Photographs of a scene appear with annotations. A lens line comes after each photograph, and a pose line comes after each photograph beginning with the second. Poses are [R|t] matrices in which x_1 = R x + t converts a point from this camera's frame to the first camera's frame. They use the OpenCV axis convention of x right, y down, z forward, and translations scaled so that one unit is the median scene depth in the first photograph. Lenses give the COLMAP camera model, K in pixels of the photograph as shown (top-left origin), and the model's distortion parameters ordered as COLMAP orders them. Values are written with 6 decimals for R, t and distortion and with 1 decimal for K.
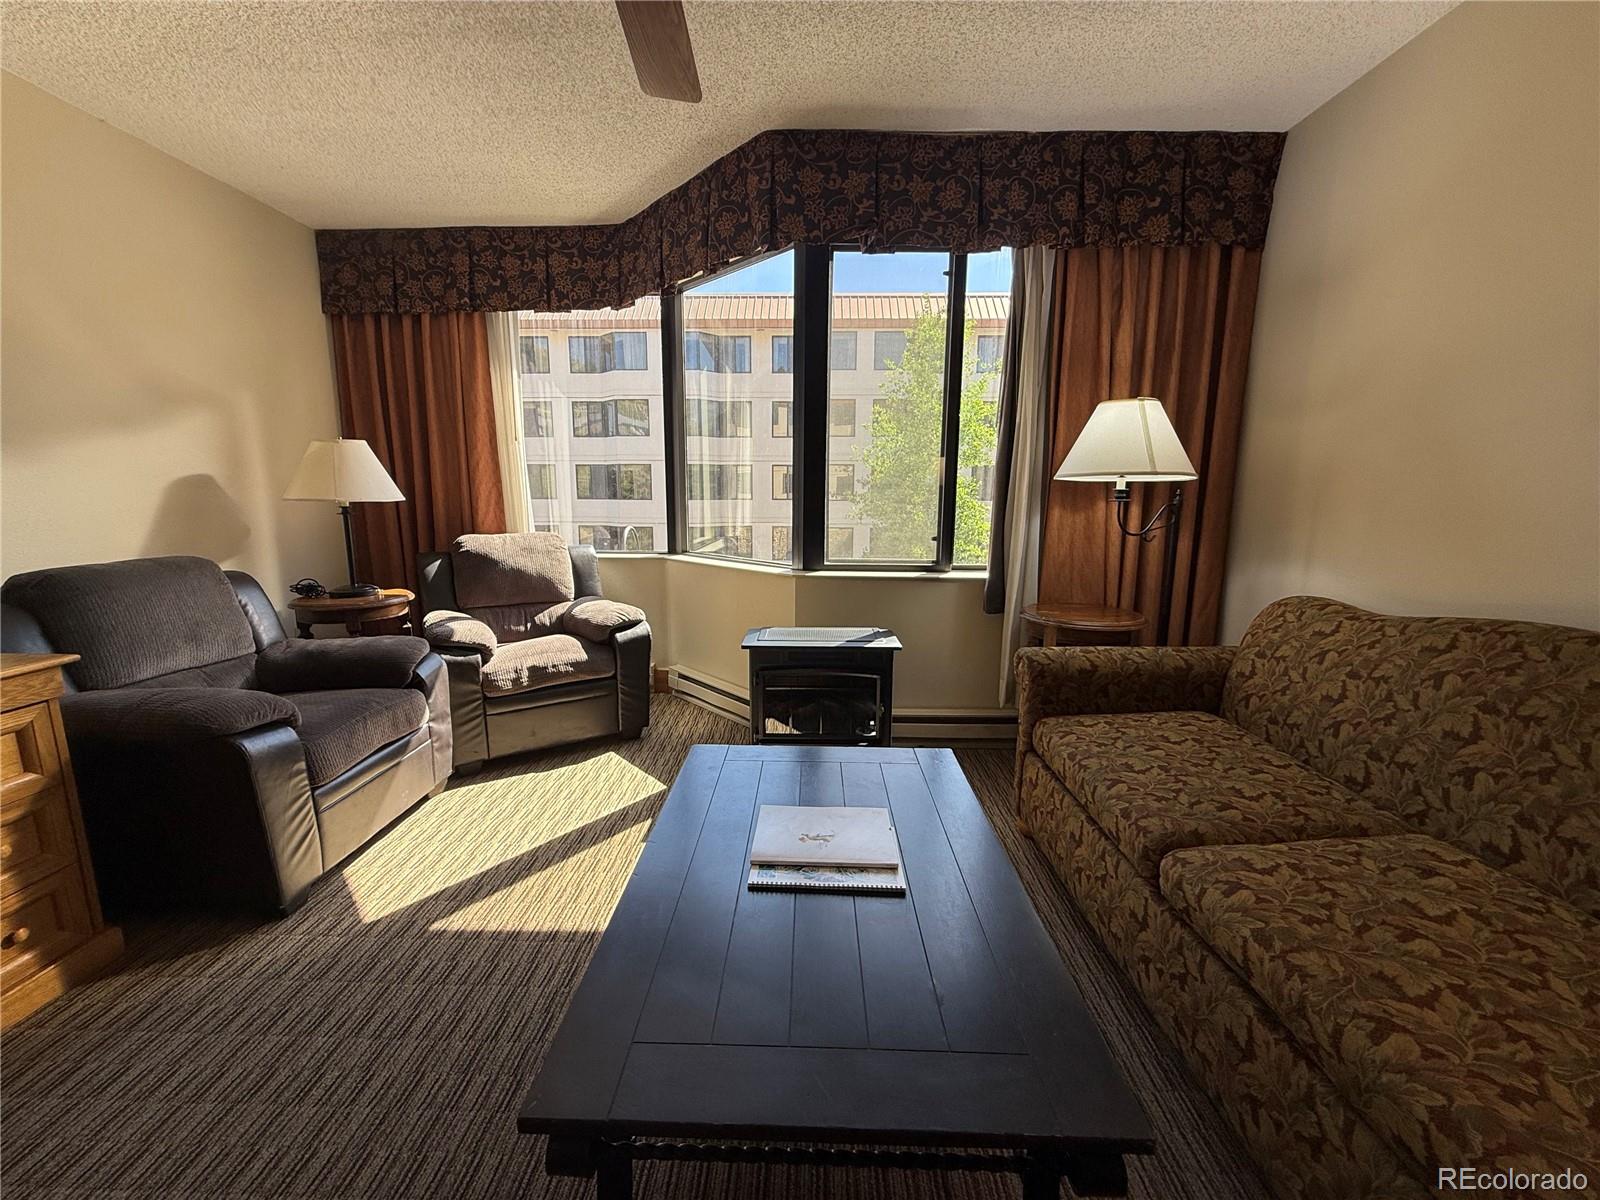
lens RADIAL K [[638.4, 0, 793.3], [0, 638.4, 598.0], [0, 0, 1]] dist [-0.000988, -0.000037]
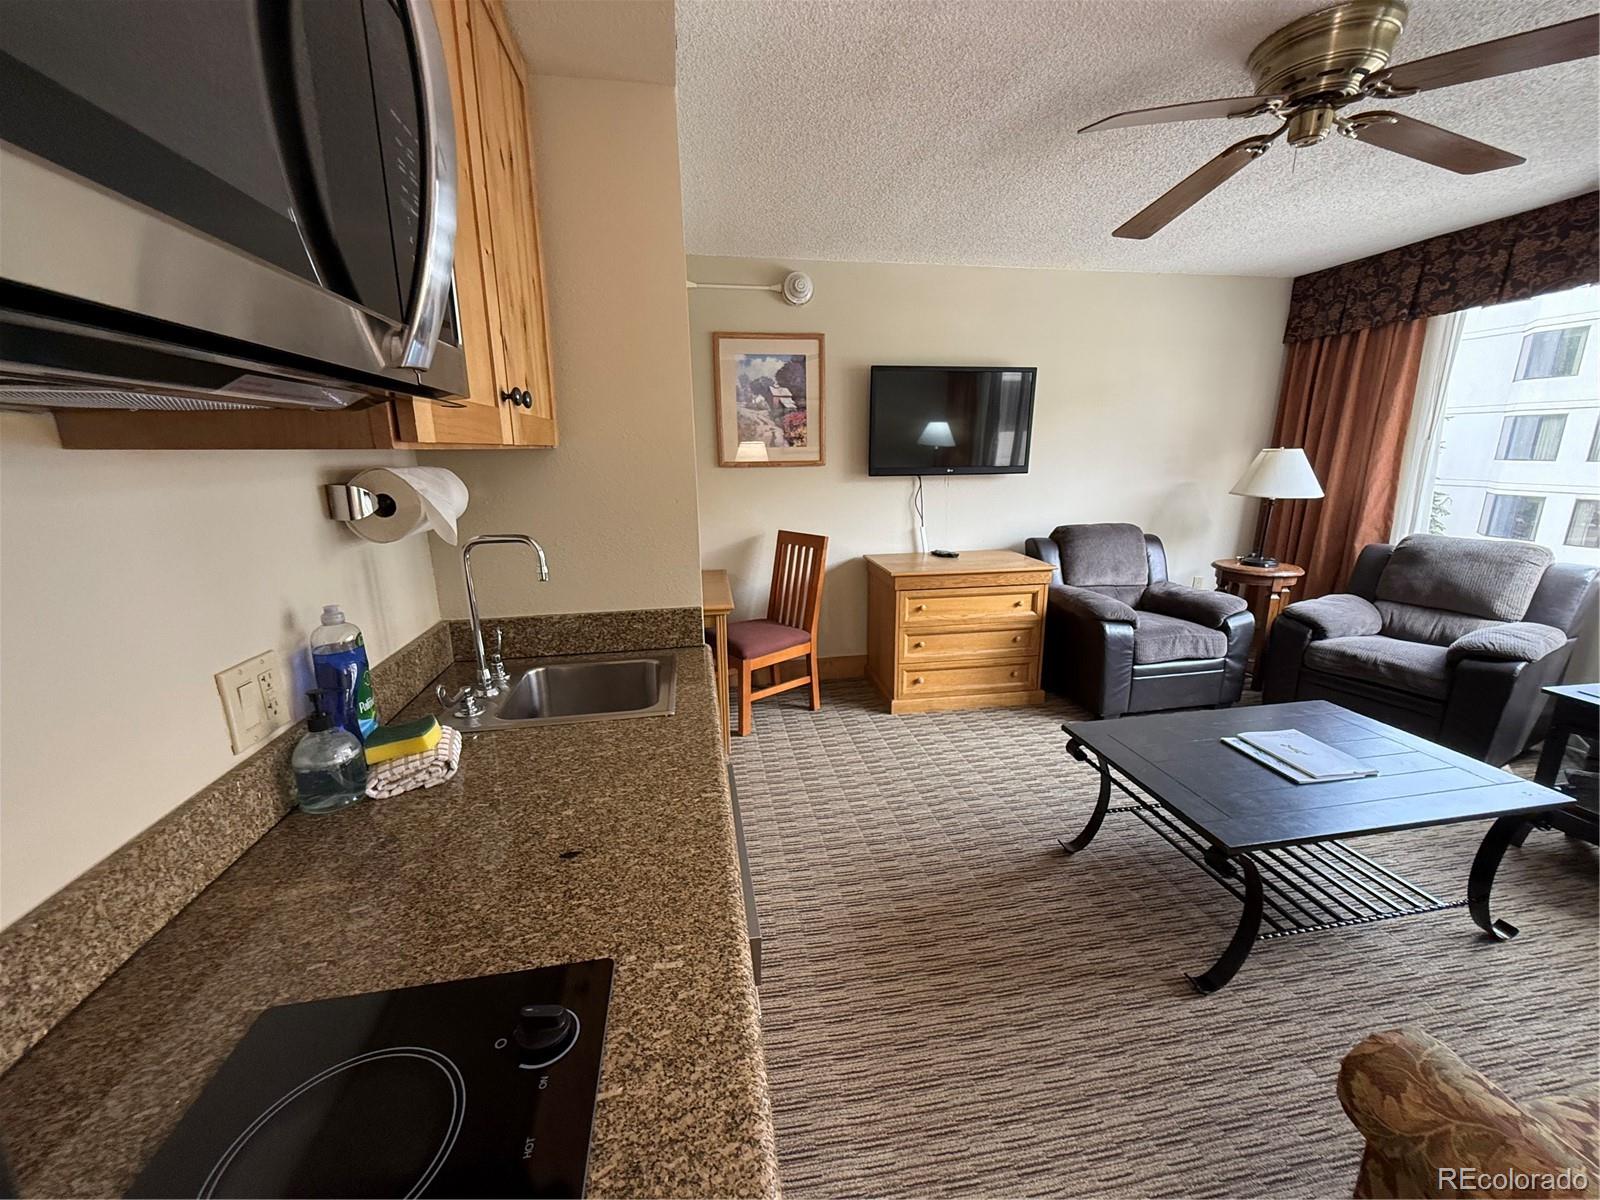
lens RADIAL K [[638.4, 0, 800.0], [0, 638.4, 600.0], [0, 0, 1]] dist [-0.000211, -0.000107]
pose [[0.201986, 0.222927, -0.953680, 0.488227], [-0.154497, 0.968811, 0.193742, -0.051057], [0.967126, 0.108207, 0.230128, -0.217004]]
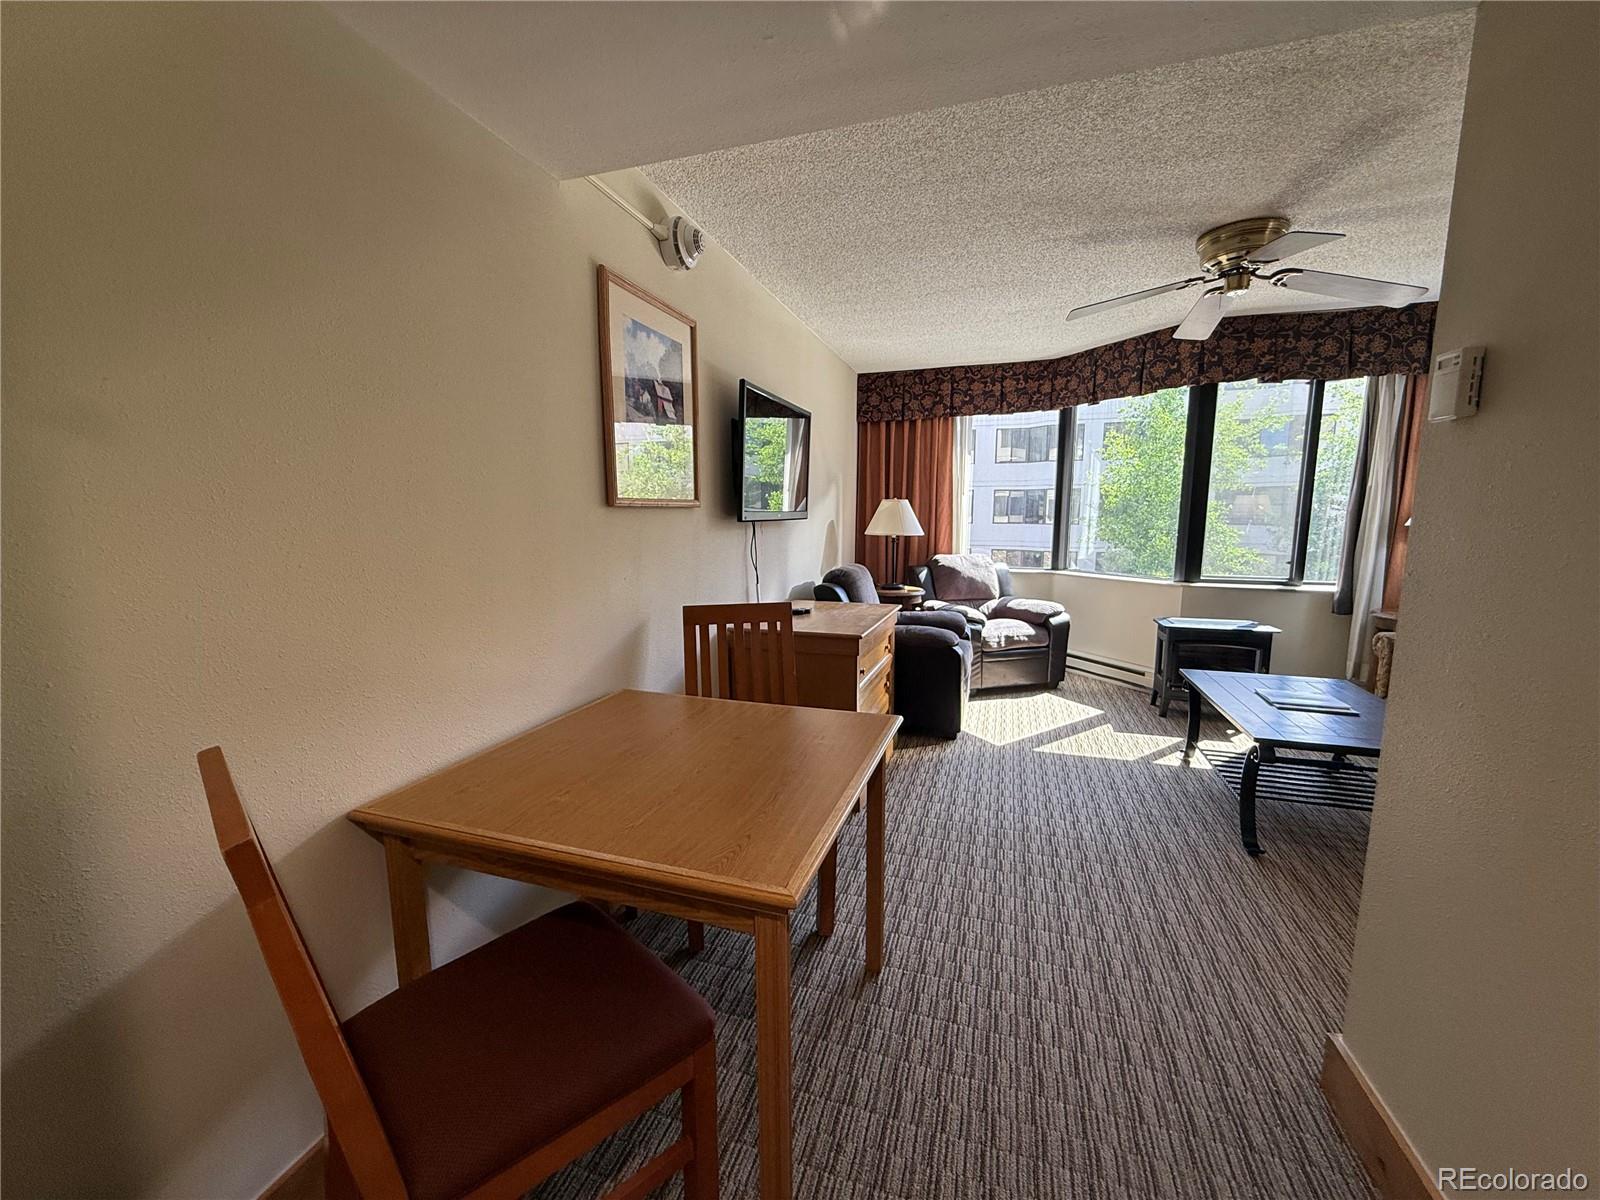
lens RADIAL K [[638.4, 0, 793.3], [0, 638.4, 598.0], [0, 0, 1]] dist [-0.000988, -0.000037]
pose [[0.959074, 0.034079, -0.281098, -0.485307], [-0.043426, 0.998689, -0.027089, 0.080810], [0.279806, 0.038188, 0.959297, -0.753280]]
